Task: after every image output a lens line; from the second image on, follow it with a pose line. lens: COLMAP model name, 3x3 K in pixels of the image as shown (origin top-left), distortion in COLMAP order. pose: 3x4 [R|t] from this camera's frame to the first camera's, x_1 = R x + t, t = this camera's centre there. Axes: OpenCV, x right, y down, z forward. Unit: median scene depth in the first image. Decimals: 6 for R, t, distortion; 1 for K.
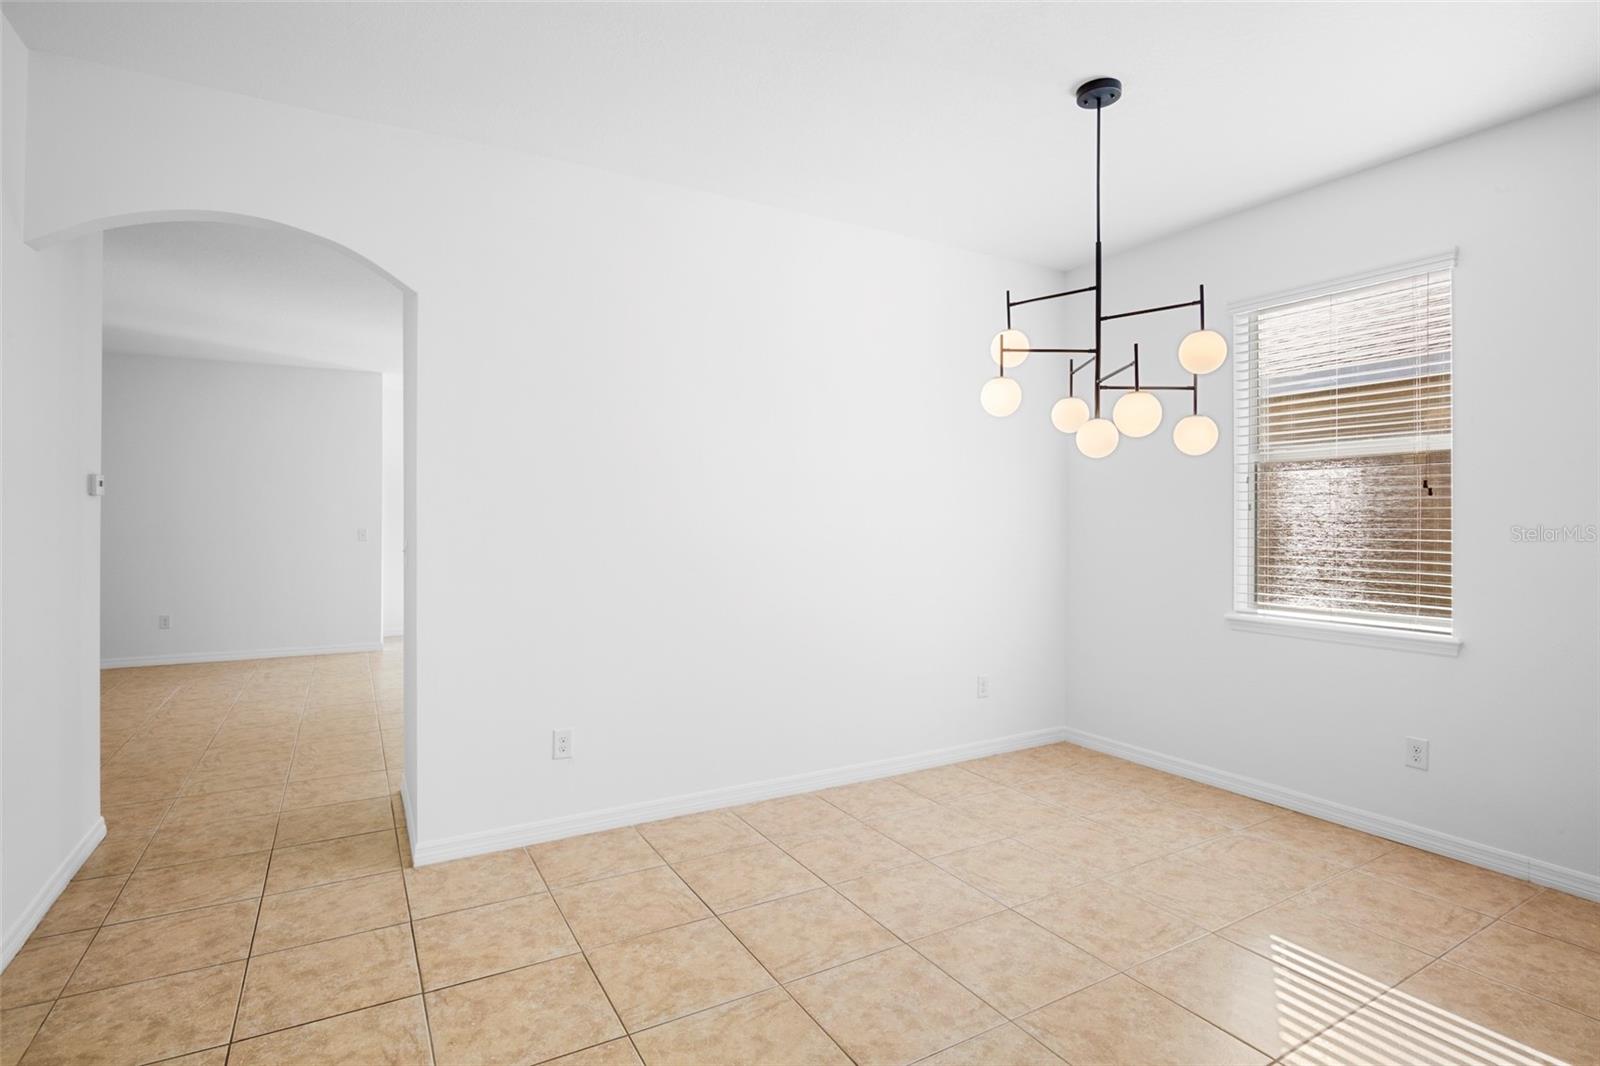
lens RADIAL K [[786.2, 0, 793.3], [0, 786.2, 517.4], [0, 0, 1]] dist [-0.022079, 0.000184]
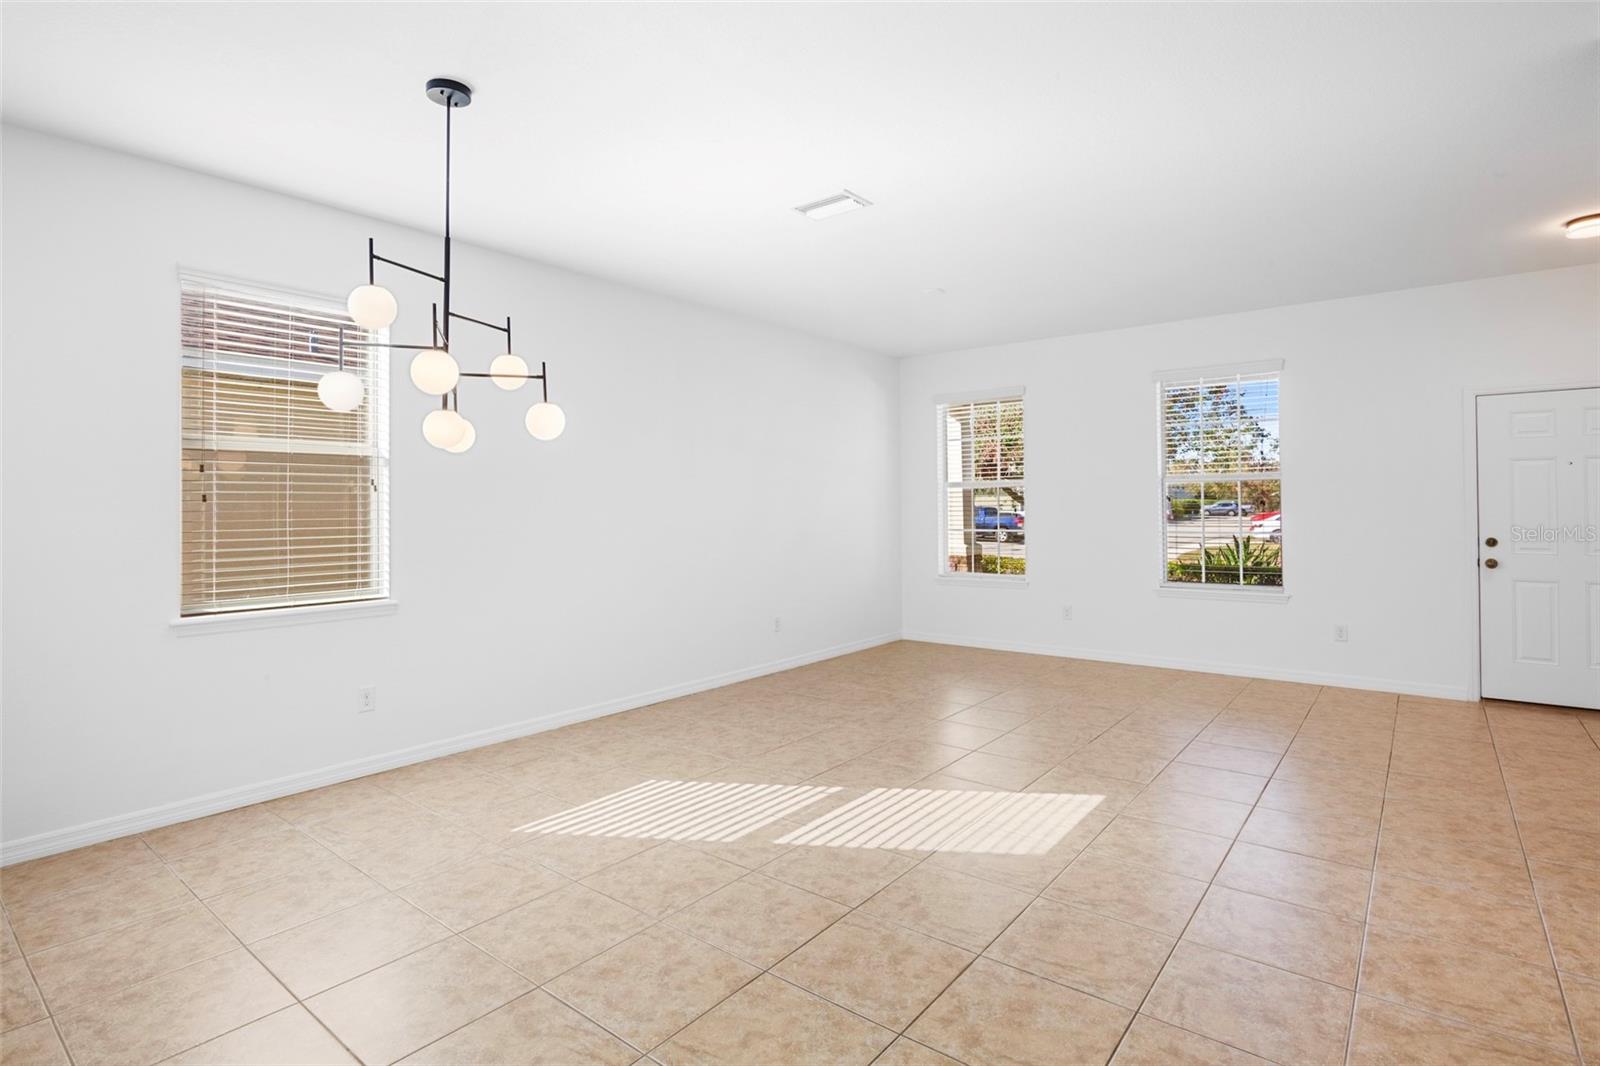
lens RADIAL K [[786.2, 0, 793.3], [0, 786.2, 517.4], [0, 0, 1]] dist [-0.022079, 0.000184]
pose [[-0.359083, -0.009862, 0.933254, -0.666752], [0.005922, 0.999900, 0.012845, -0.000298], [-0.933287, 0.010139, -0.358989, 0.885510]]
